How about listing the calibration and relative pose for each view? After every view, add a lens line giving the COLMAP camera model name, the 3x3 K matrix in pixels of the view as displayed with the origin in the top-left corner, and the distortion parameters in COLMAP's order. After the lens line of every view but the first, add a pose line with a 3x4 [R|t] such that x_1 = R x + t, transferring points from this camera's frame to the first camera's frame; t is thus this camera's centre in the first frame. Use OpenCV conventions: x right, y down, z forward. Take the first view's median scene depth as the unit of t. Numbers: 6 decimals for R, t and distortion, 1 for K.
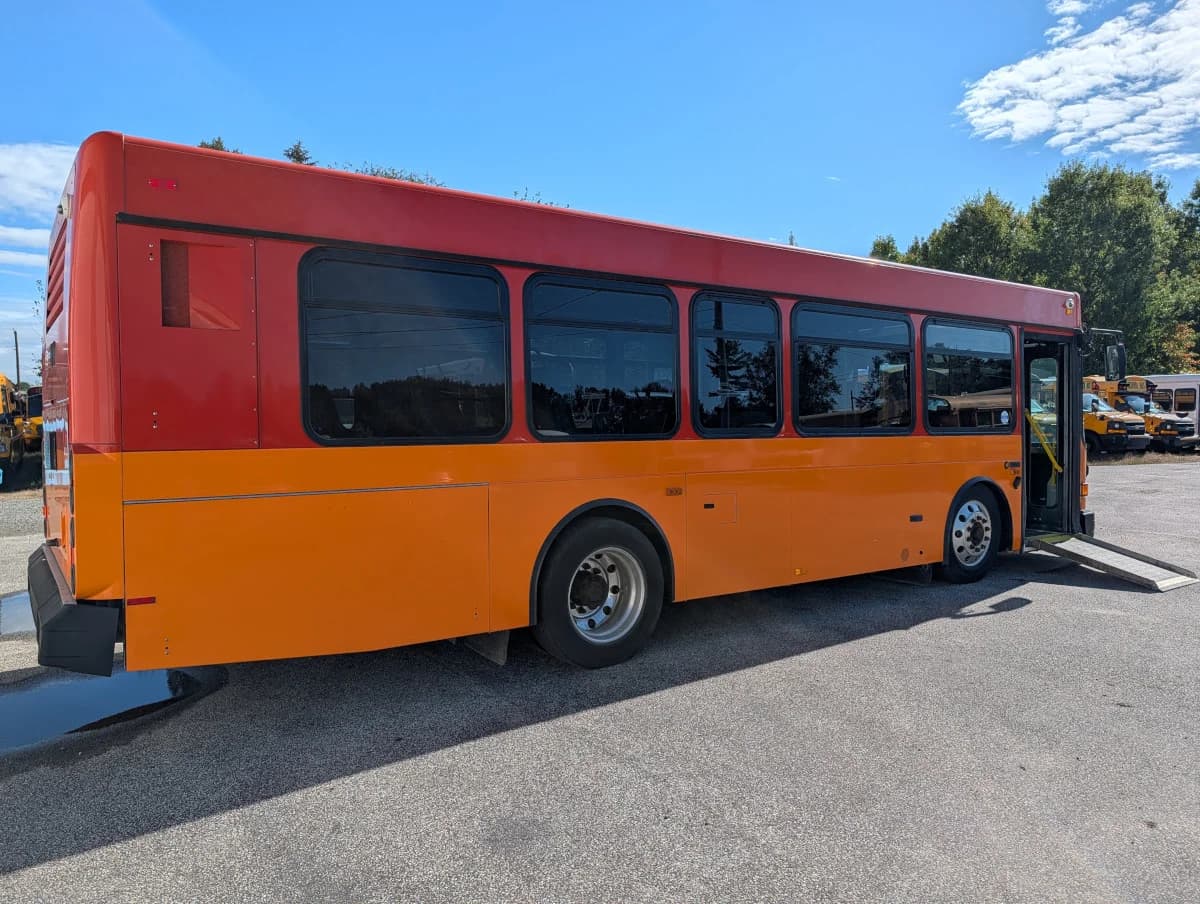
lens RADIAL K [[862.8, 0, 597.3], [0, 862.8, 452.7], [0, 0, 1]] dist [0.016522, -0.014951]
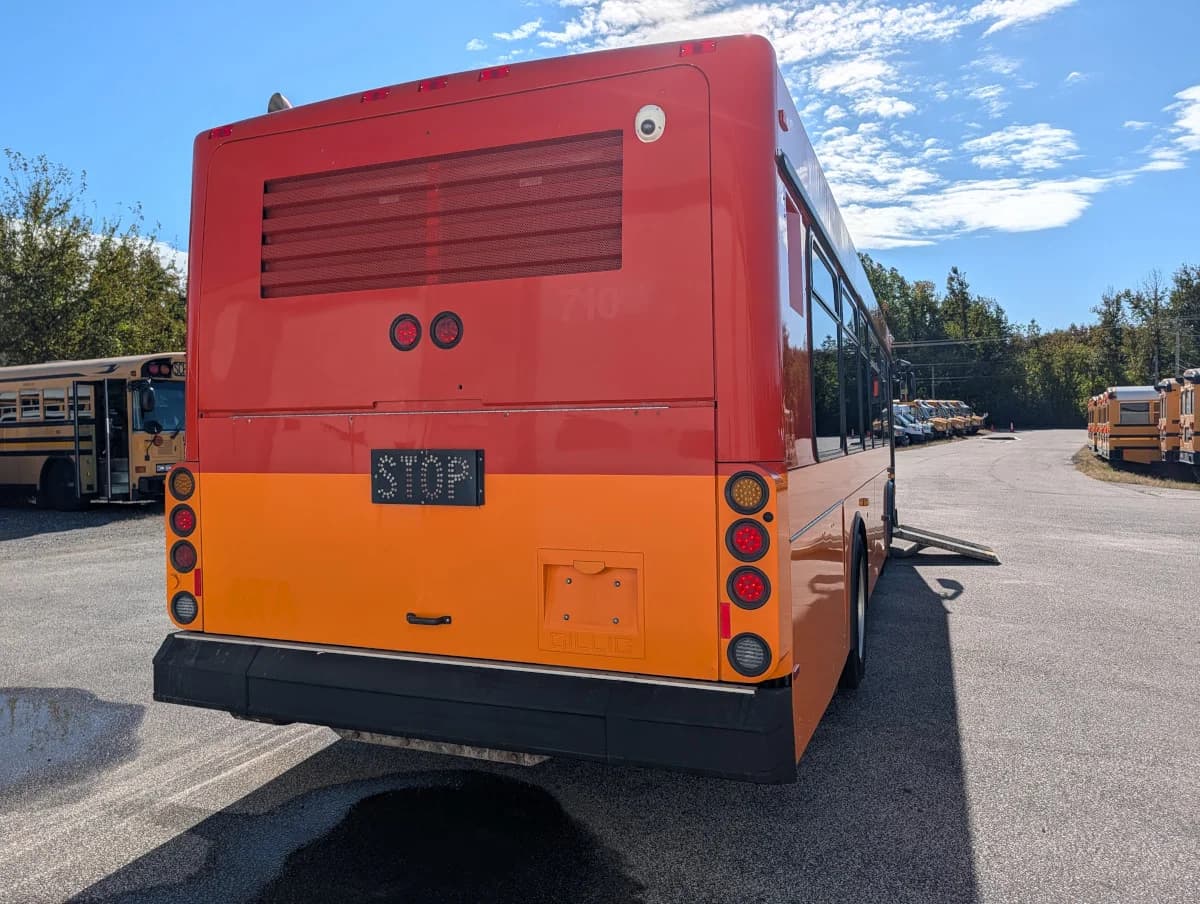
lens RADIAL K [[862.8, 0, 592.6], [0, 862.8, 444.2], [0, 0, 1]] dist [0.016522, -0.014951]
pose [[0.830139, -0.008510, 0.557492, -0.929846], [0.025542, 0.999414, -0.022777, -0.010287], [-0.556972, 0.033148, 0.829870, 0.407025]]
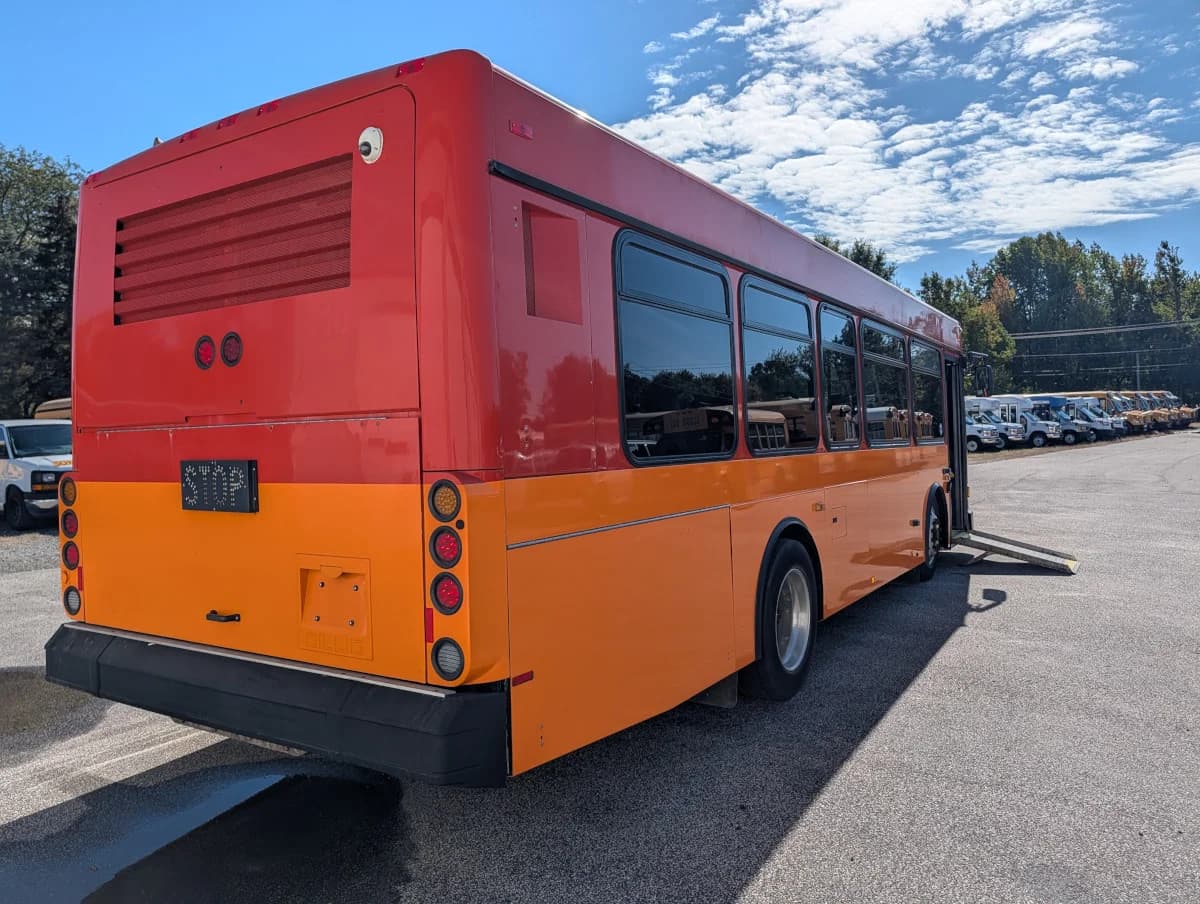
lens RADIAL K [[862.8, 0, 589.6], [0, 862.8, 452.5], [0, 0, 1]] dist [0.016522, -0.014951]
pose [[0.925170, -0.022653, 0.378876, -0.645433], [0.032794, 0.999255, -0.020333, -0.006132], [-0.378133, 0.031237, 0.925224, 0.240520]]
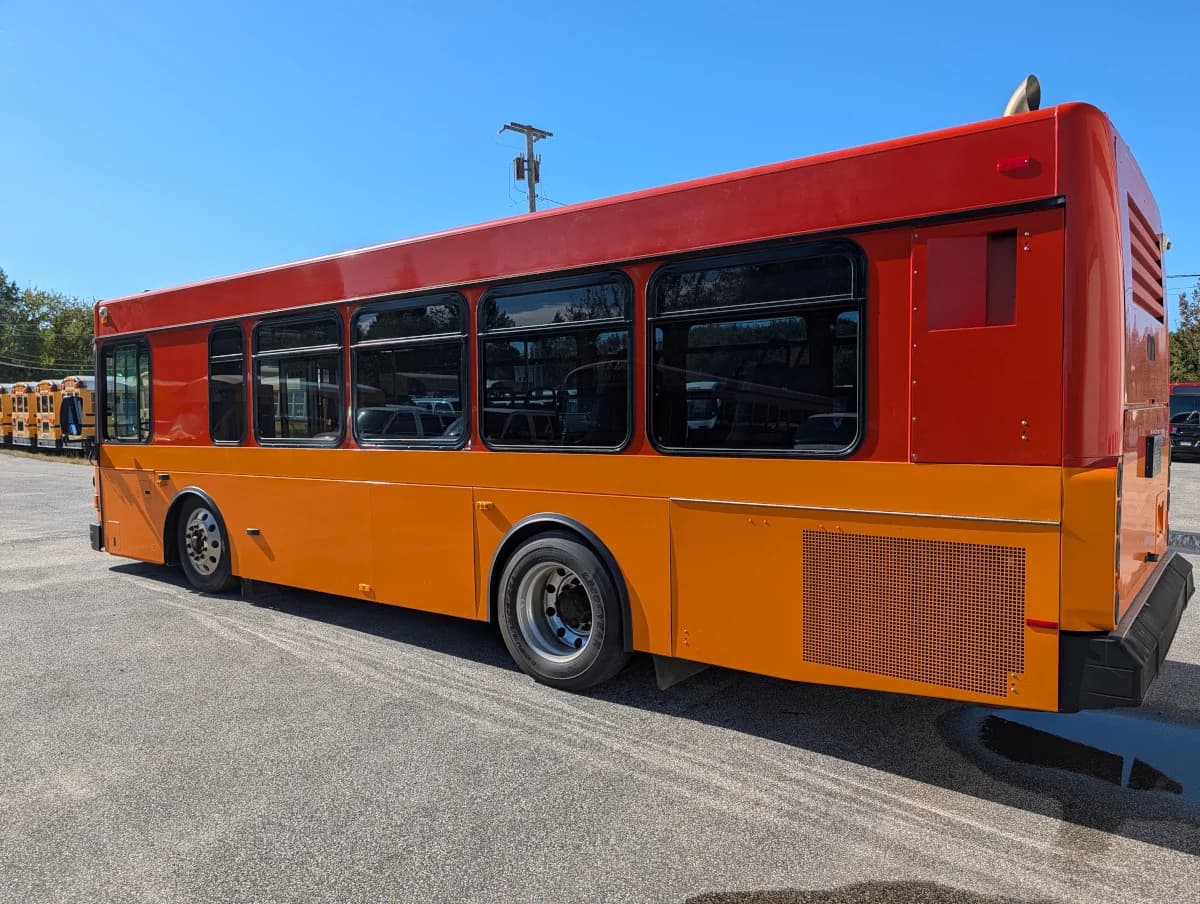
lens RADIAL K [[862.8, 0, 590.7], [0, 862.8, 456.6], [0, 0, 1]] dist [0.016522, -0.014951]
pose [[-0.299383, -0.043678, 0.953133, -1.377543], [0.050925, 0.996796, 0.061674, -0.091343], [-0.952773, 0.067003, -0.296200, 1.910945]]
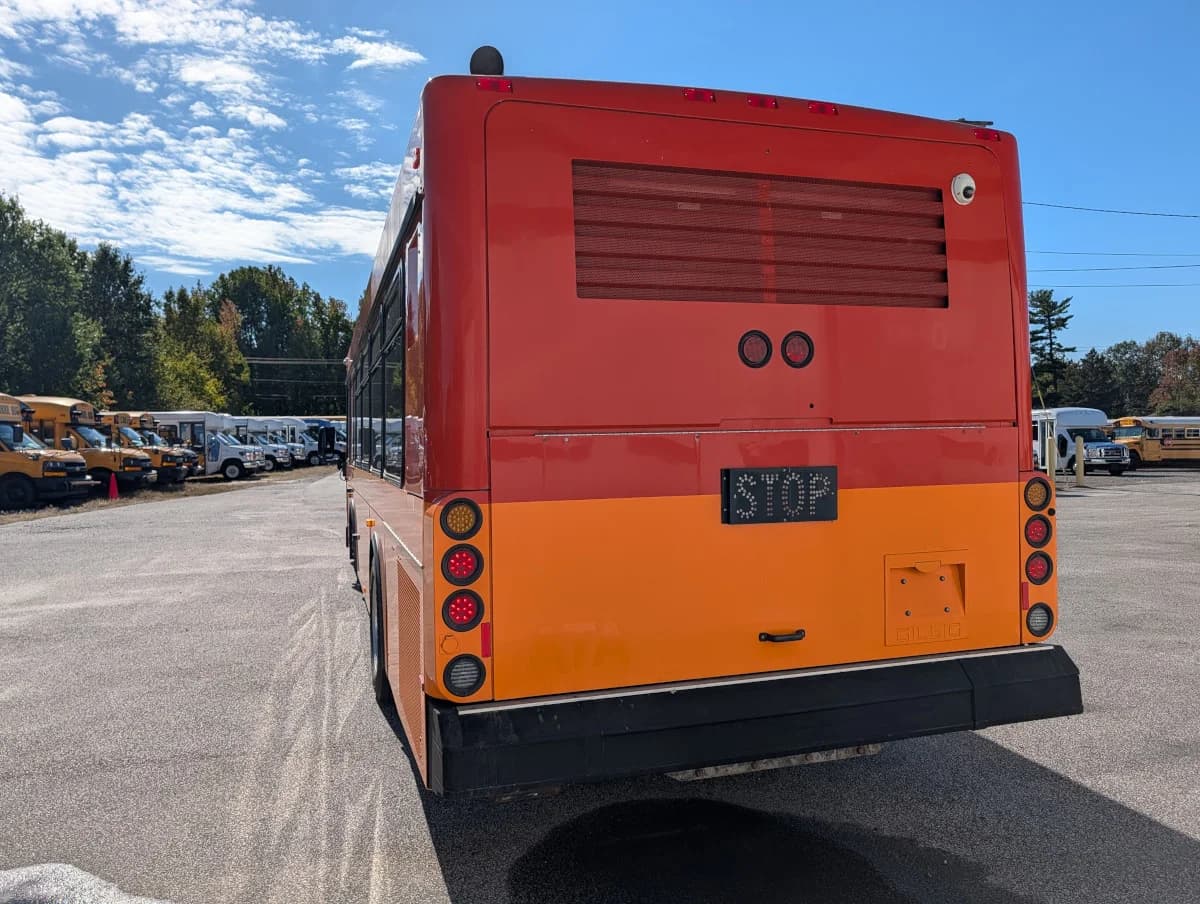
lens RADIAL K [[862.8, 0, 591.3], [0, 862.8, 459.5], [0, 0, 1]] dist [0.016522, -0.014951]
pose [[0.302688, -0.018849, 0.952903, -1.356884], [0.051347, 0.998675, 0.003444, -0.041251], [-0.951706, 0.047887, 0.303255, 0.981671]]
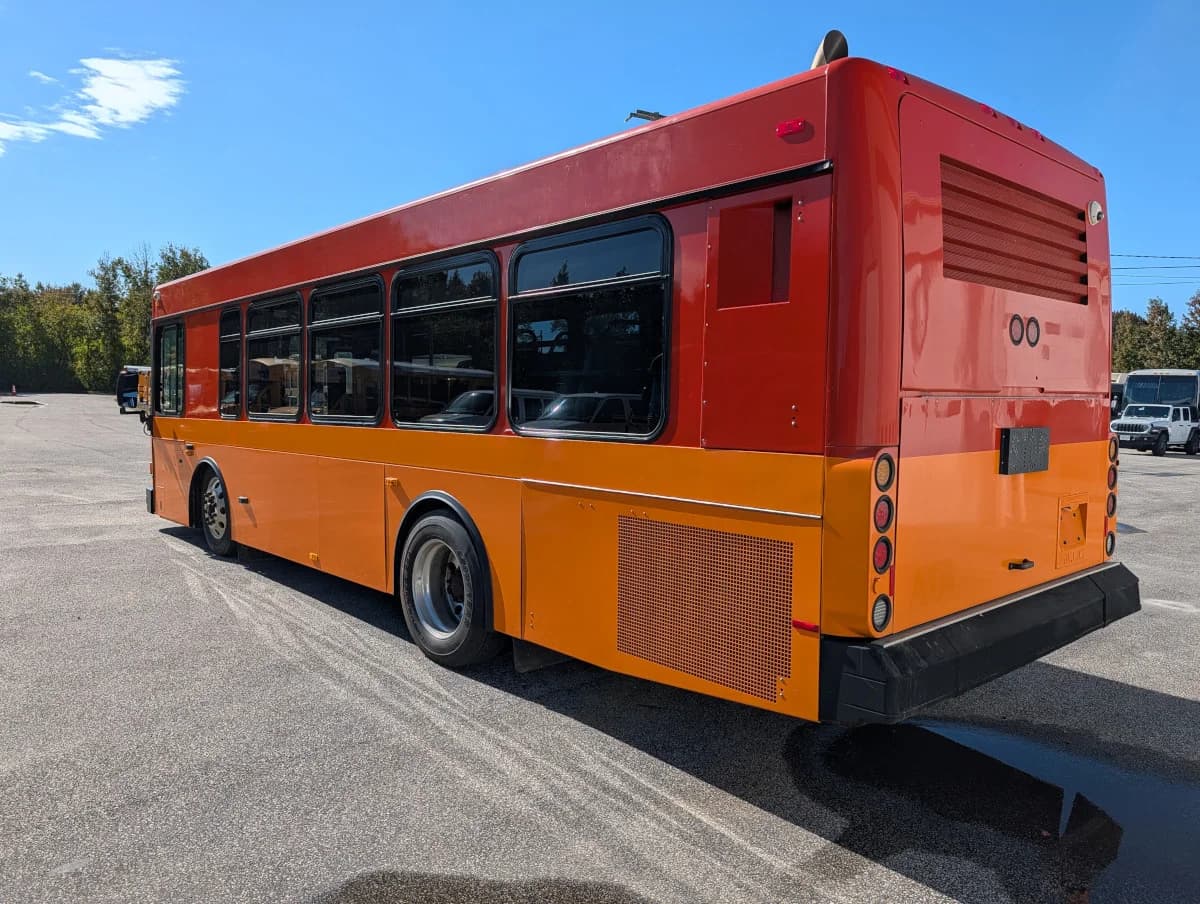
lens RADIAL K [[862.8, 0, 597.0], [0, 862.8, 445.6], [0, 0, 1]] dist [0.016522, -0.014951]
pose [[-0.119359, -0.050854, 0.991548, -1.445053], [0.031266, 0.998000, 0.054949, -0.067047], [-0.992359, 0.037560, -0.117531, 1.558919]]
